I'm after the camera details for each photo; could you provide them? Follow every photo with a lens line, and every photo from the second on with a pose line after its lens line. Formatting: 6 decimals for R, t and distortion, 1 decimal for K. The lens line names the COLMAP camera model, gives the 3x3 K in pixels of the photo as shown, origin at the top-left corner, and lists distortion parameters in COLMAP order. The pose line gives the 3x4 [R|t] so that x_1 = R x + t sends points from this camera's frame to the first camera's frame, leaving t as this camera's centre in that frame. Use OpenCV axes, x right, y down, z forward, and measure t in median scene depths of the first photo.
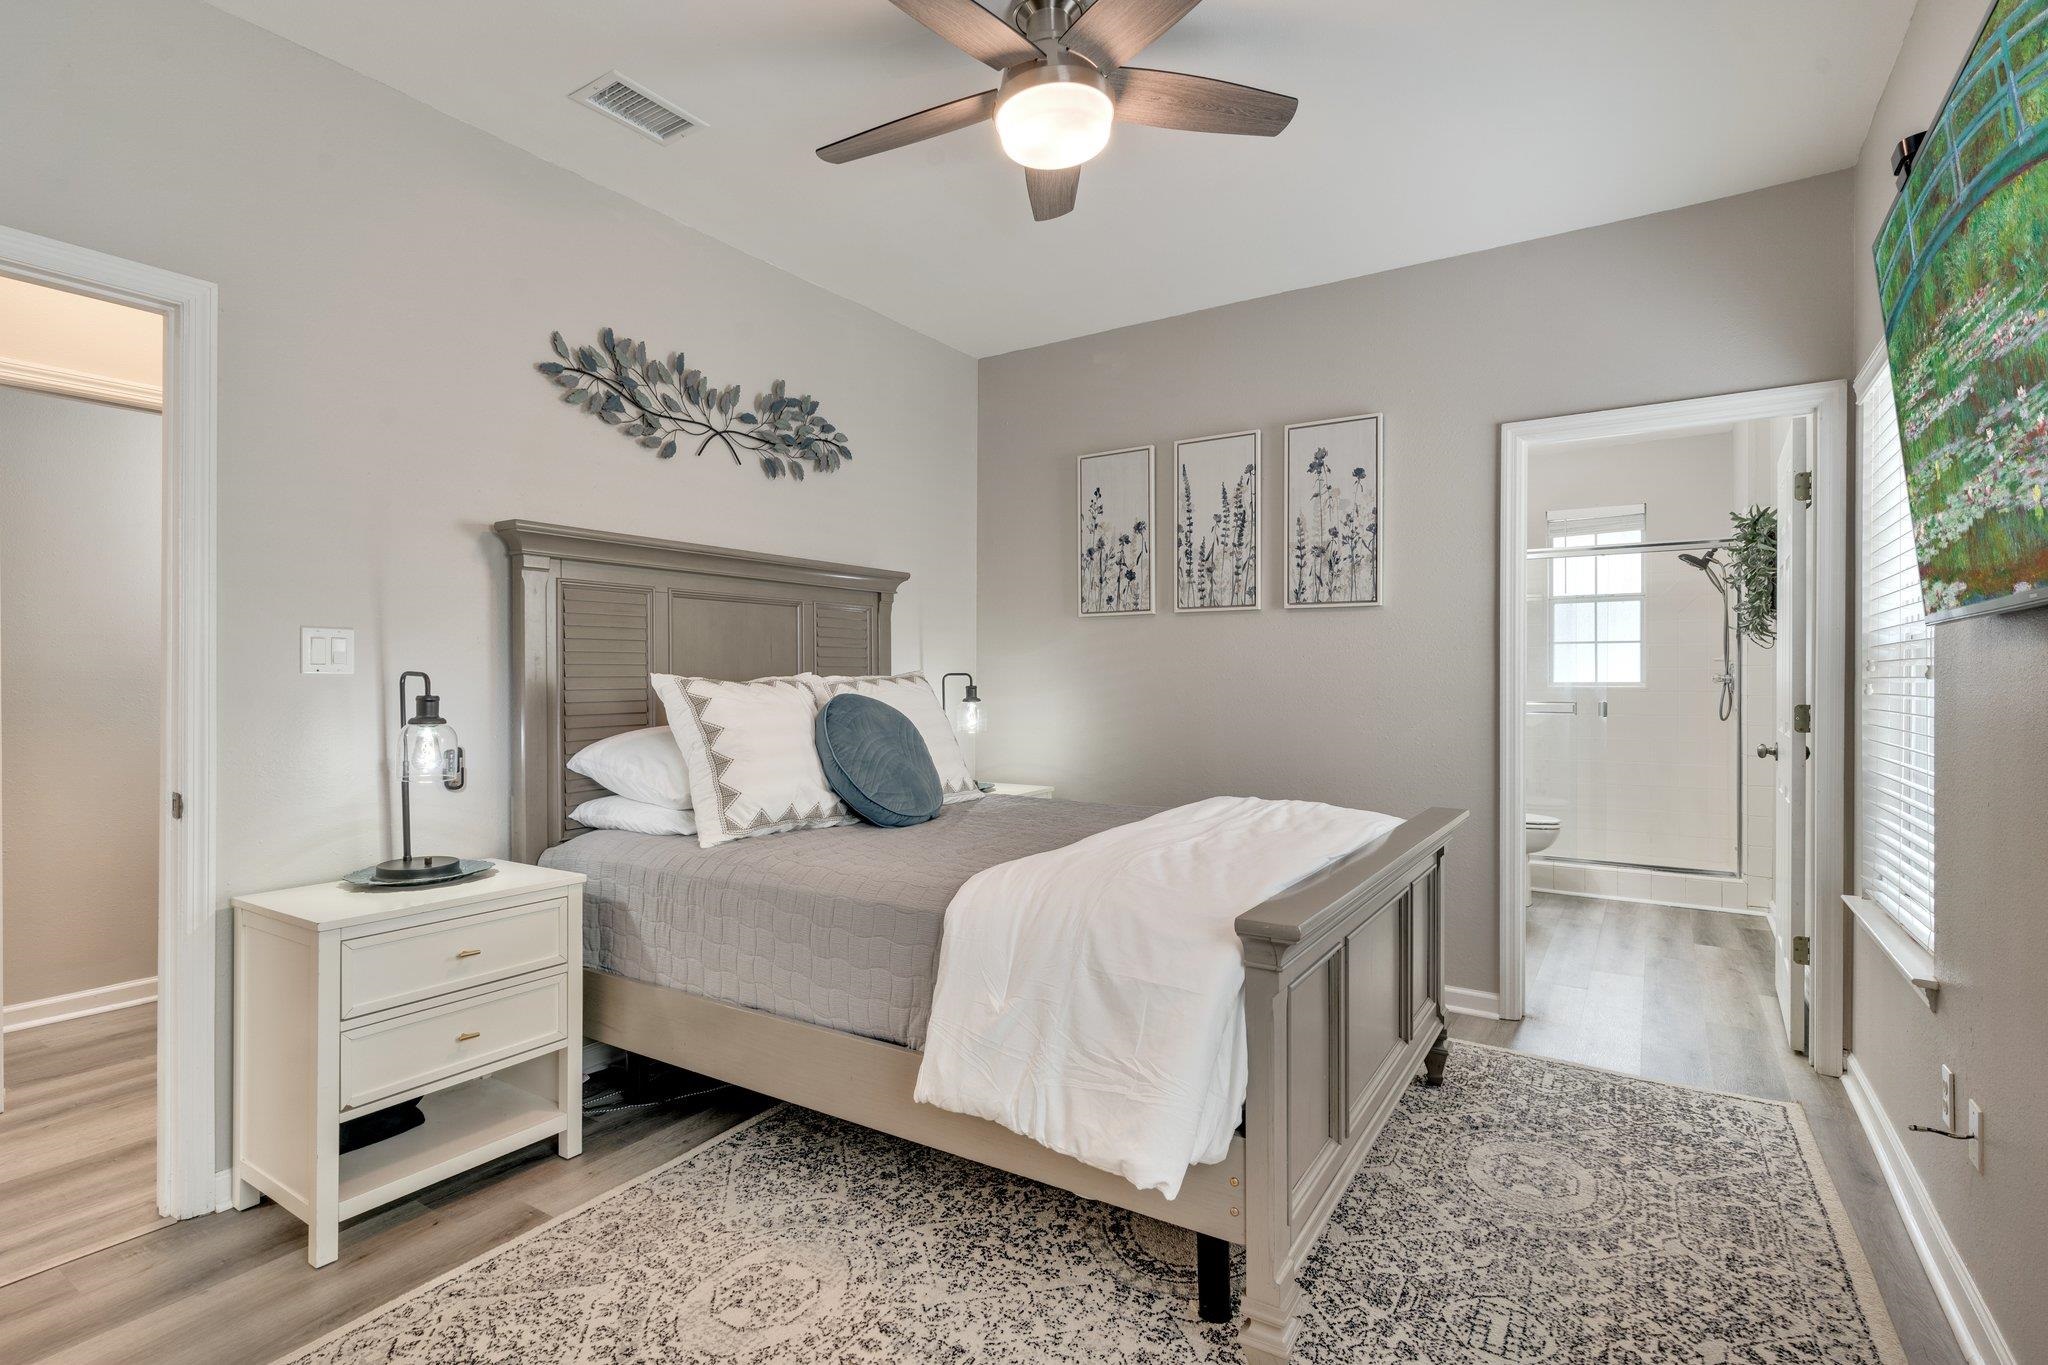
lens RADIAL K [[981.9, 0, 1013.9], [0, 981.9, 676.0], [0, 0, 1]] dist [0.000144, -0.000022]
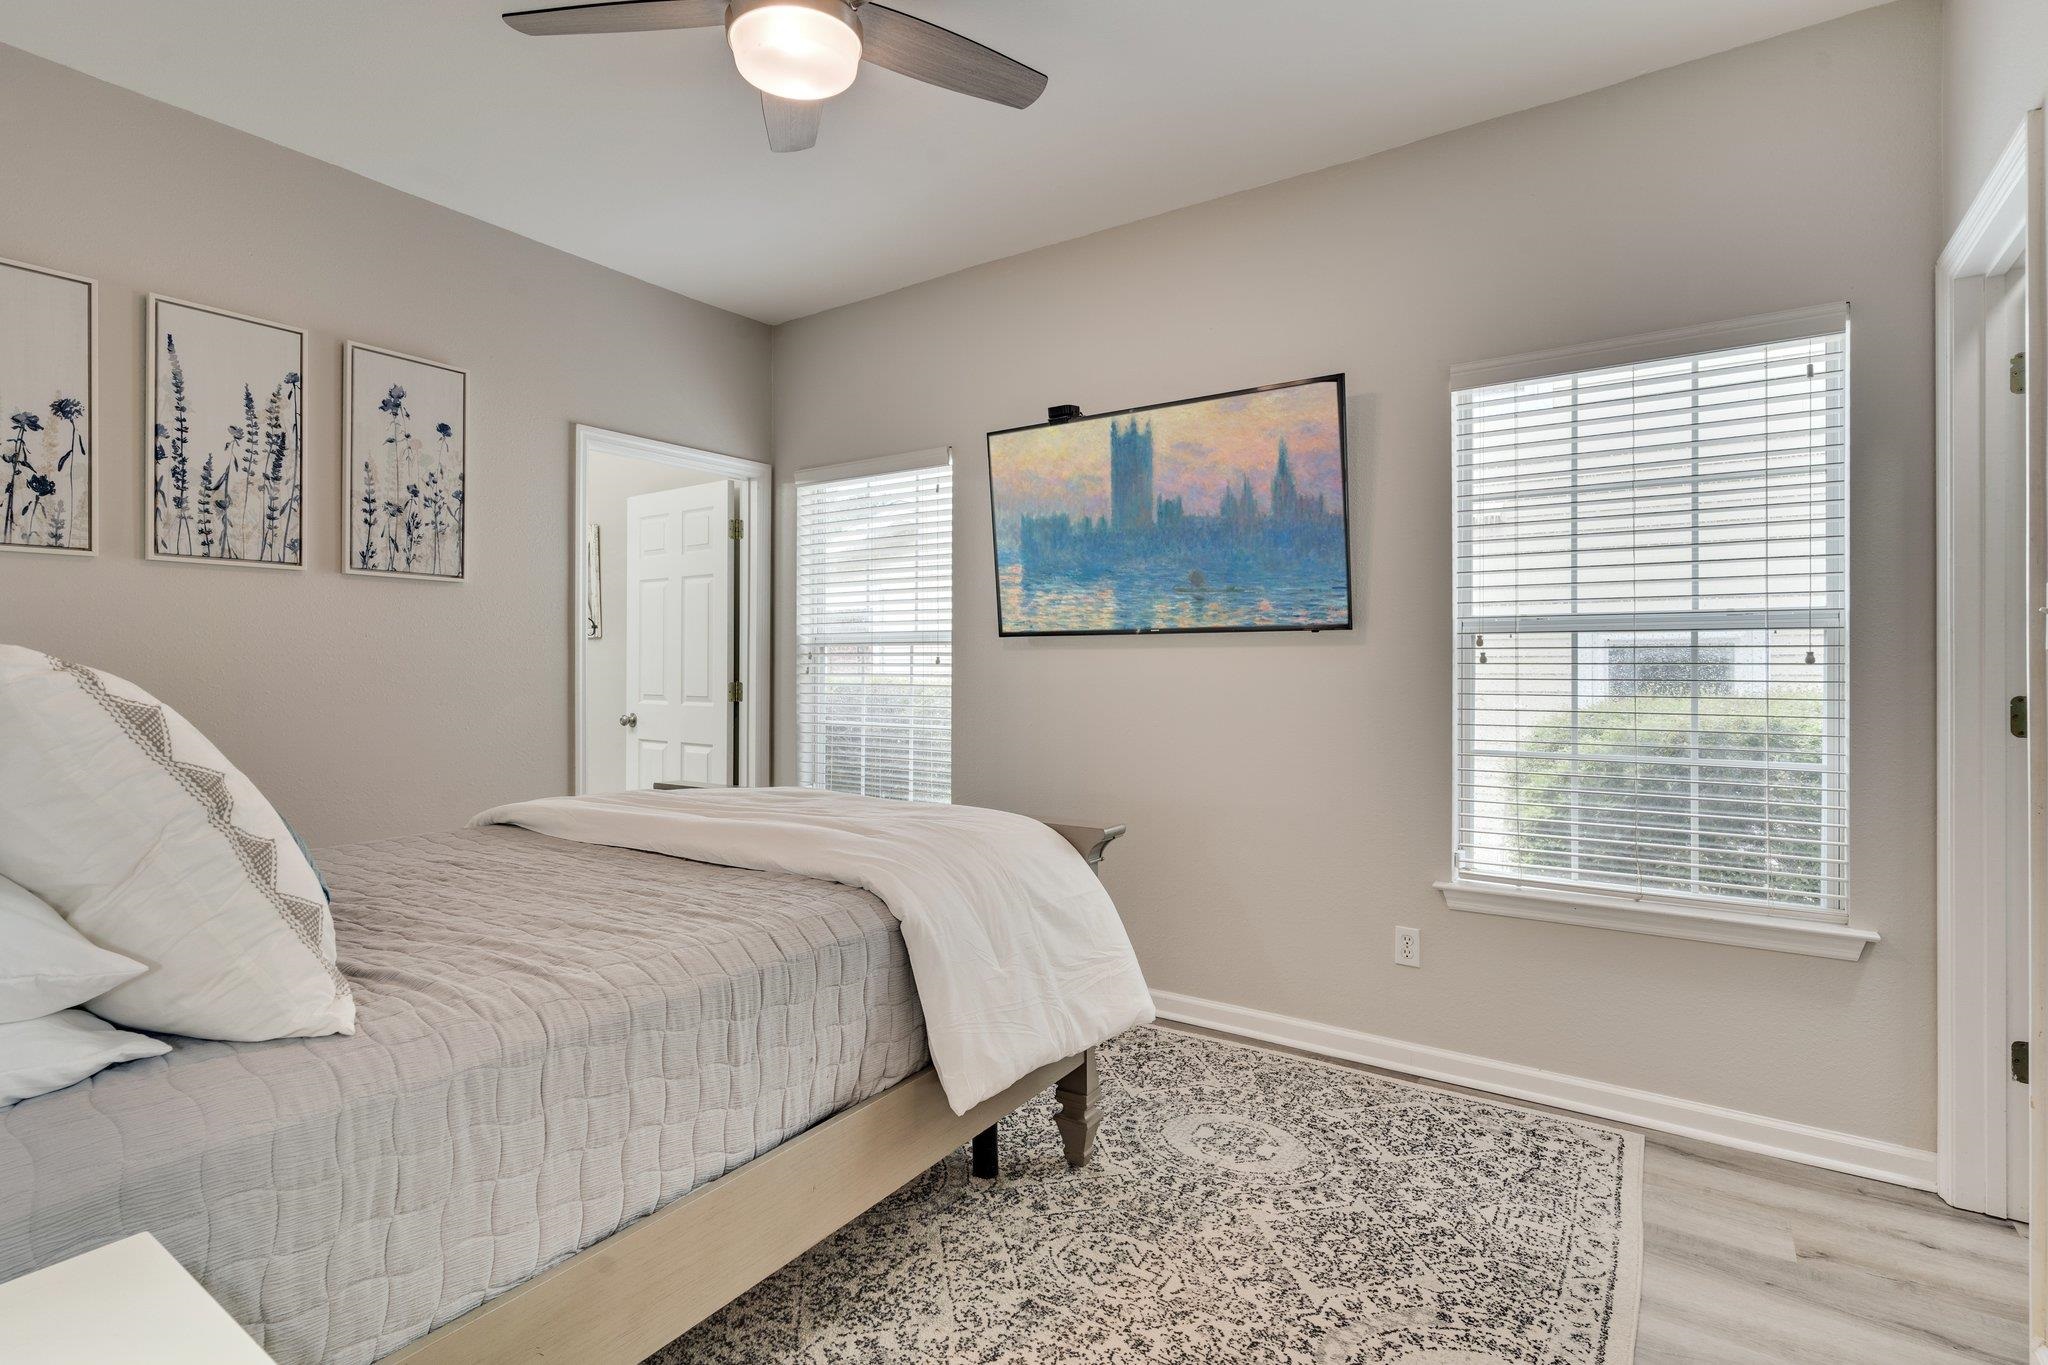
lens RADIAL K [[981.9, 0, 1020.6], [0, 981.9, 672.8], [0, 0, 1]] dist [0.000135, -0.001426]
pose [[0.020962, -0.007174, 0.999755, -0.500396], [-0.002918, 0.999970, 0.007237, 0.003026], [-0.999776, -0.003069, 0.020941, 0.450552]]
